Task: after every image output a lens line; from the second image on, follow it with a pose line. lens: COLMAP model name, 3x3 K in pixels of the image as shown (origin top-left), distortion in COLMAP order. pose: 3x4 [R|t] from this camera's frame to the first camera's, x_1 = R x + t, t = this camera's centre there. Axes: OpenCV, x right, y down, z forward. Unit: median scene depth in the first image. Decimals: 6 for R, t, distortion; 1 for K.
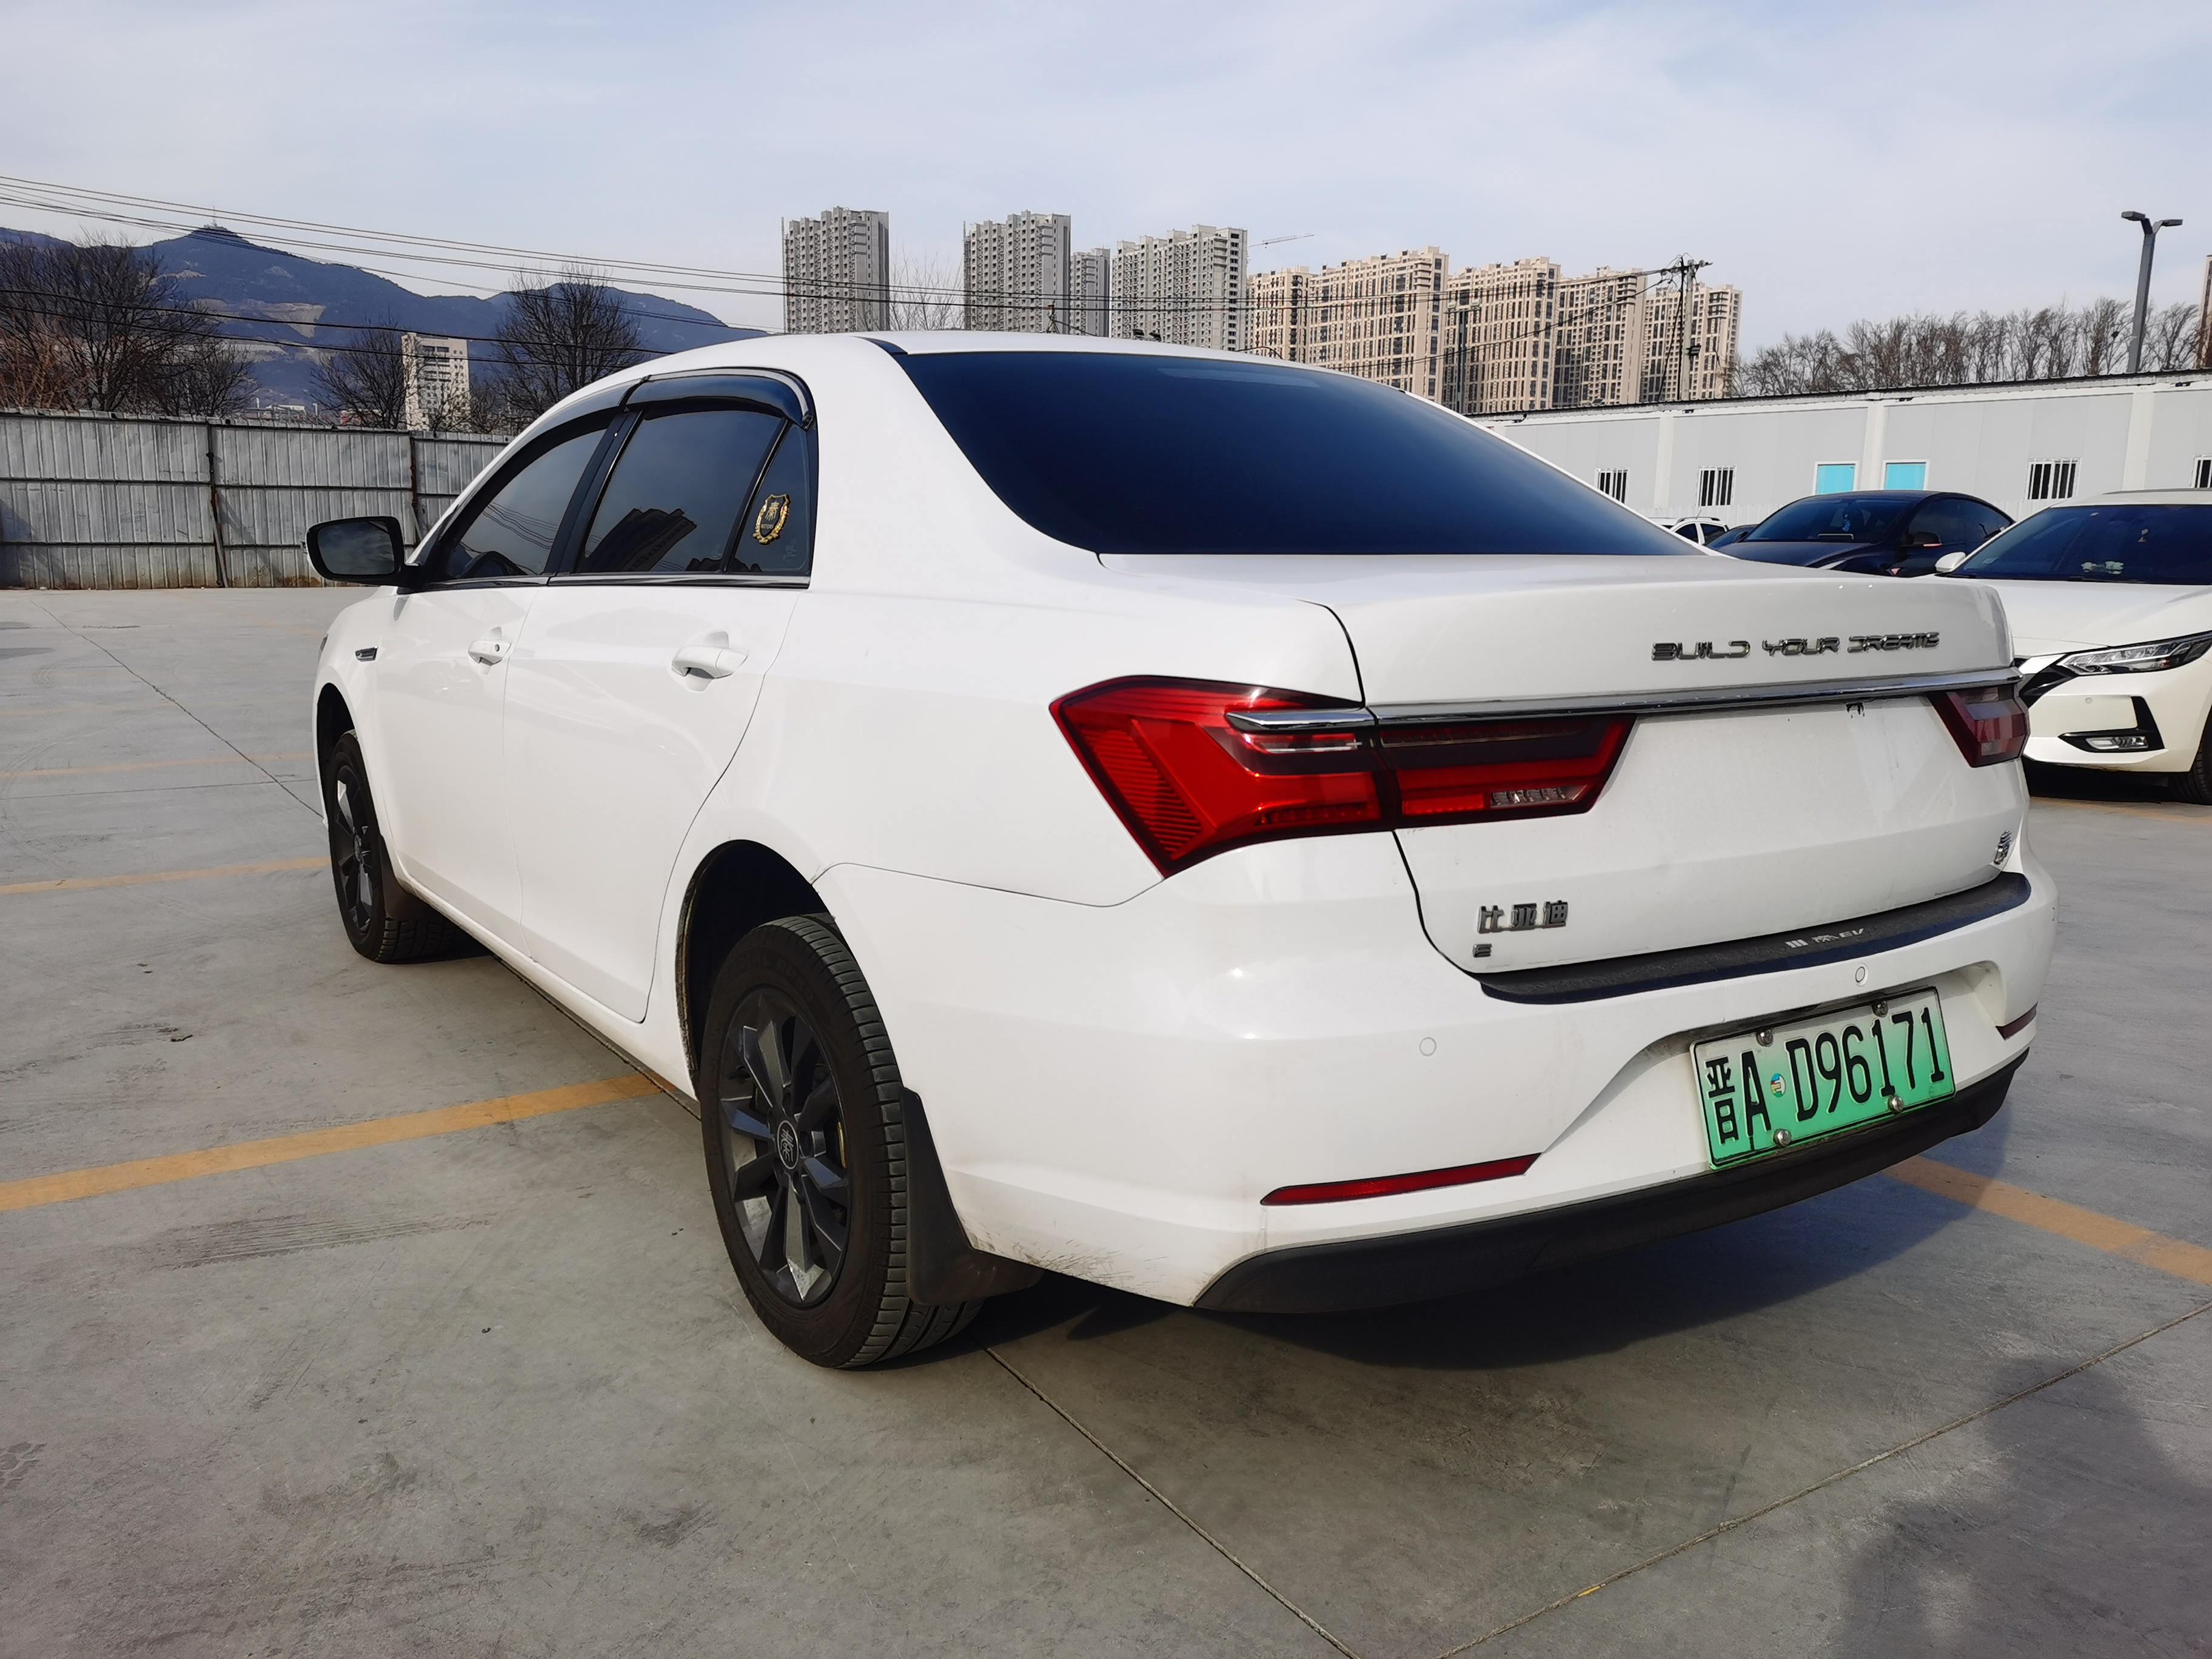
lens RADIAL K [[1724.3, 0, 1111.9], [0, 1724.3, 830.2], [0, 0, 1]] dist [0.070270, -0.072922]
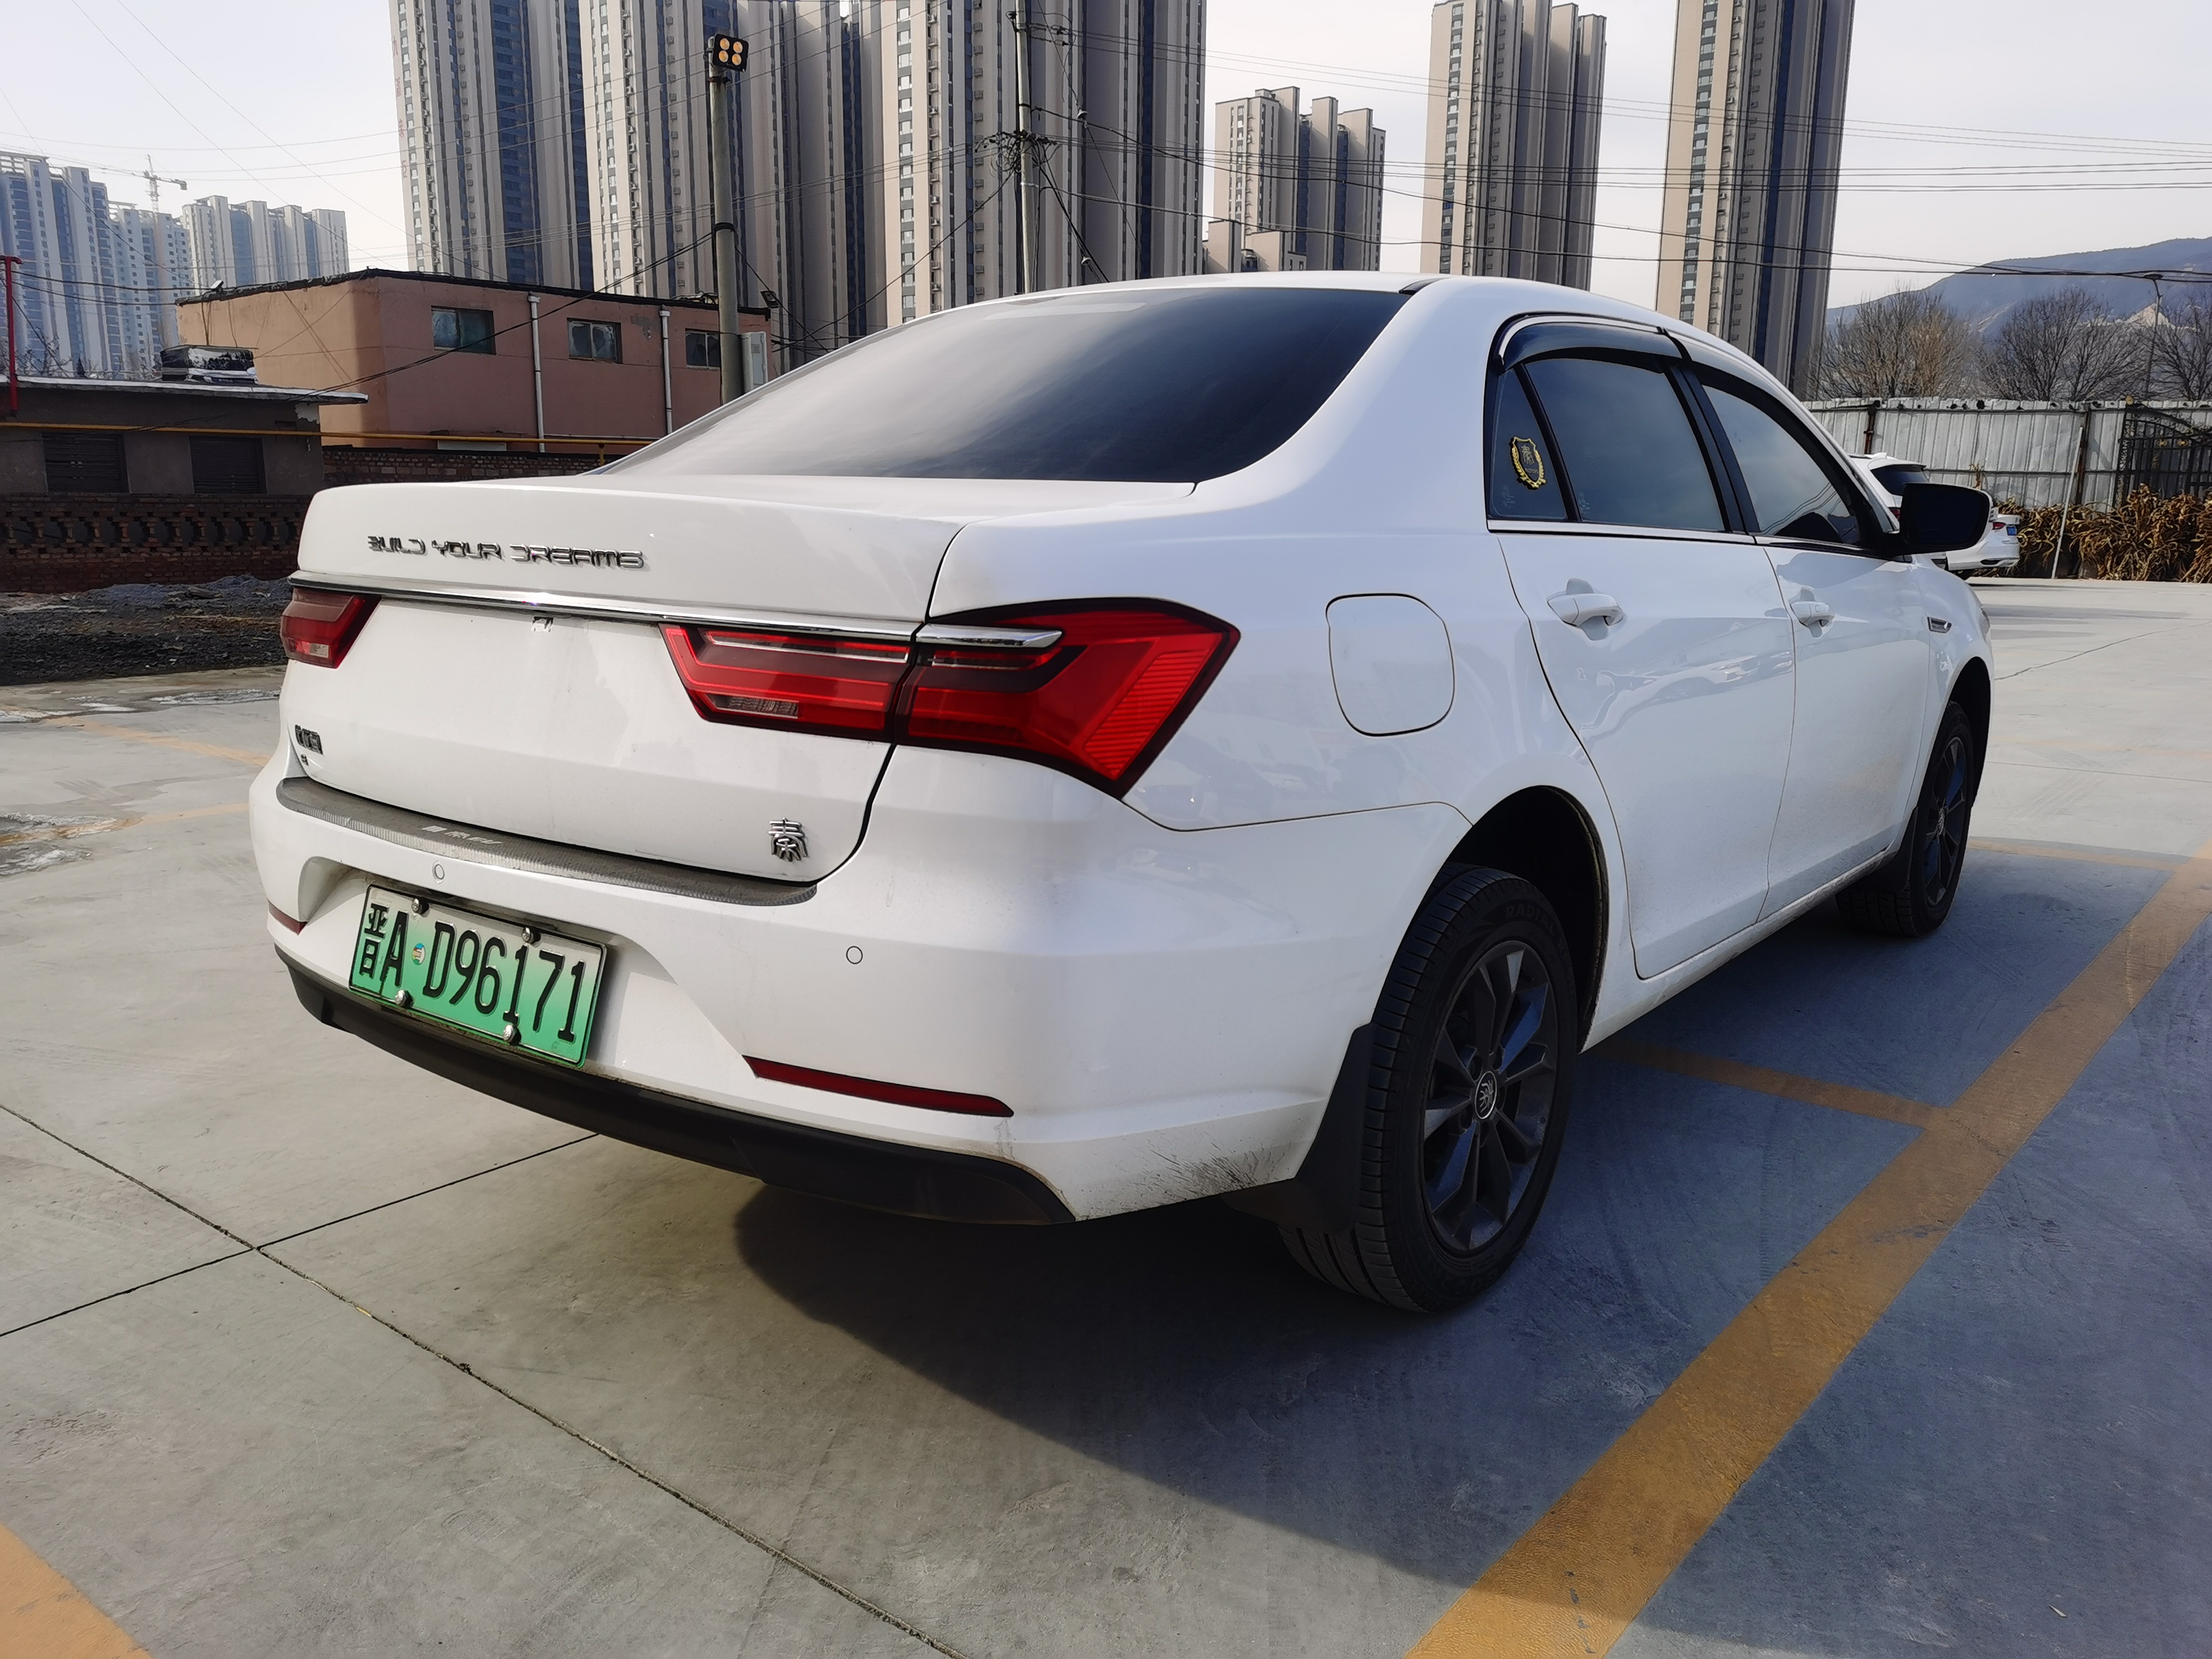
lens RADIAL K [[1716.2, 0, 1113.7], [0, 1716.2, 821.5], [0, 0, 1]] dist [0.052147, -0.042824]
pose [[0.308814, 0.168876, -0.936010, 1.492403], [-0.172471, 0.977739, 0.119503, -0.135411], [0.935354, 0.124530, 0.331066, 1.028364]]
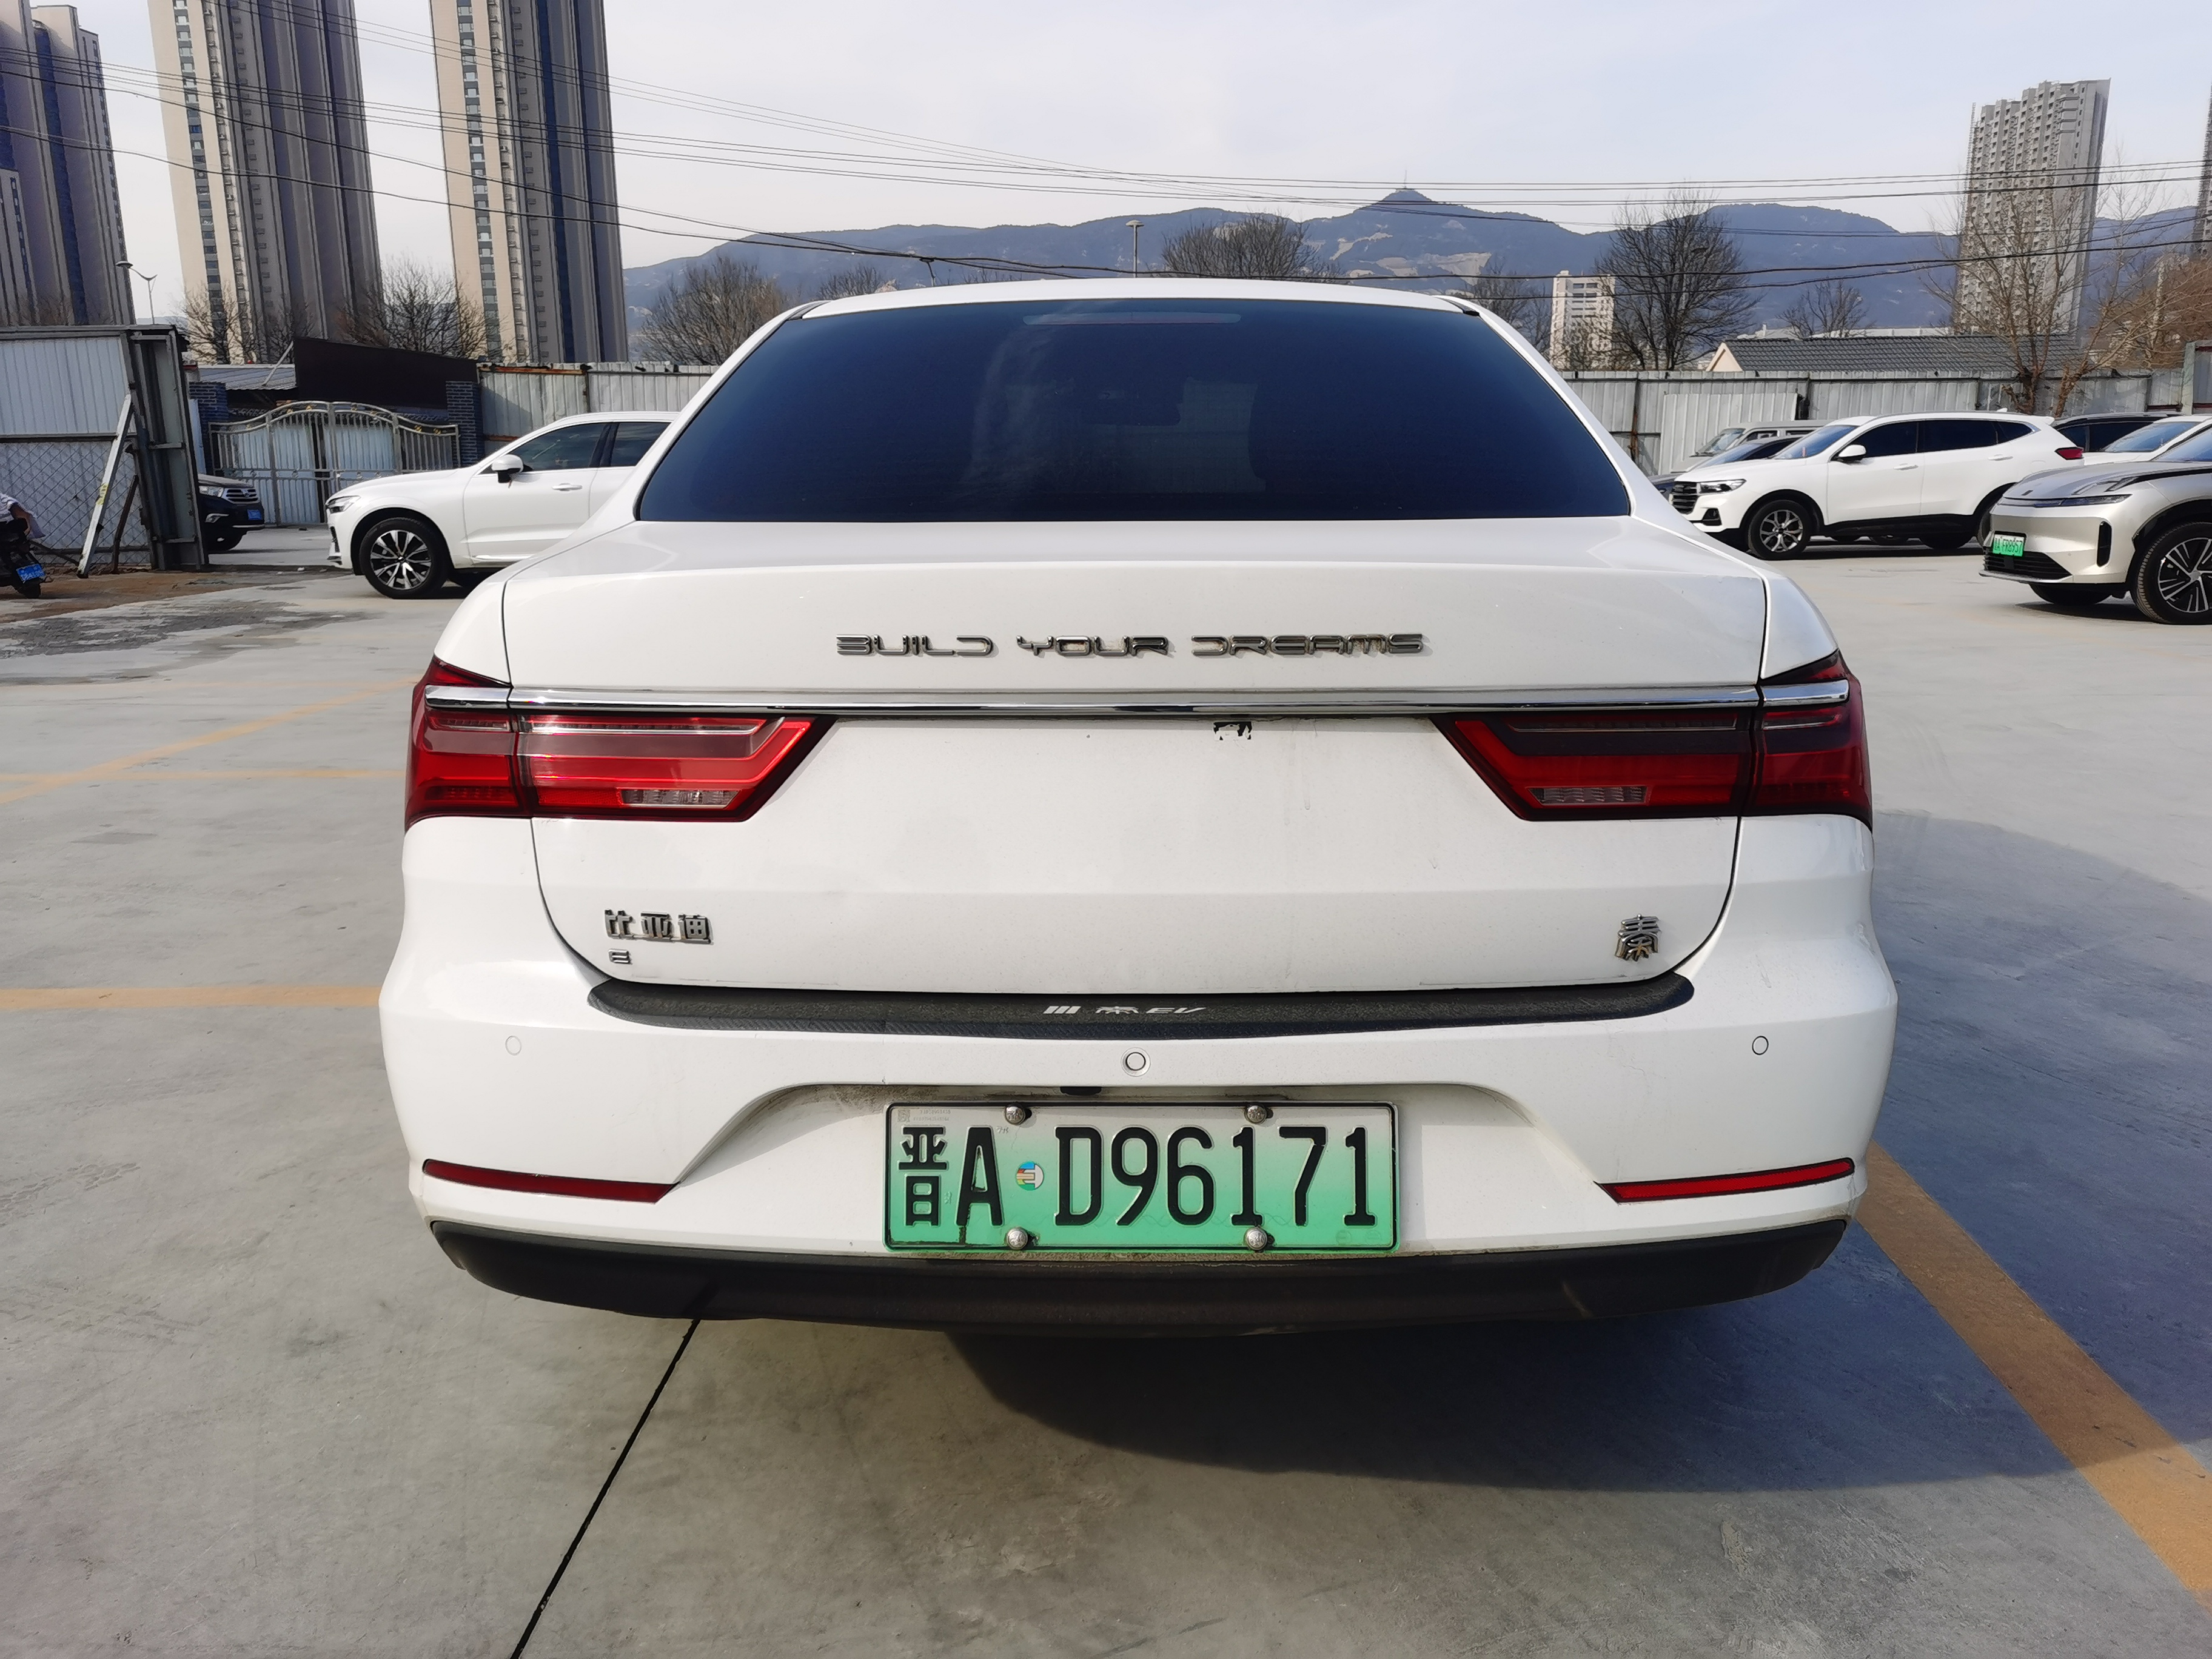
lens RADIAL K [[1724.3, 0, 1111.9], [0, 1724.3, 830.2], [0, 0, 1]] dist [0.070270, -0.072922]
pose [[0.815177, 0.104207, -0.569761, 0.857264], [-0.082318, 0.994541, 0.064122, -0.071990], [0.573333, -0.005369, 0.819305, 0.346829]]
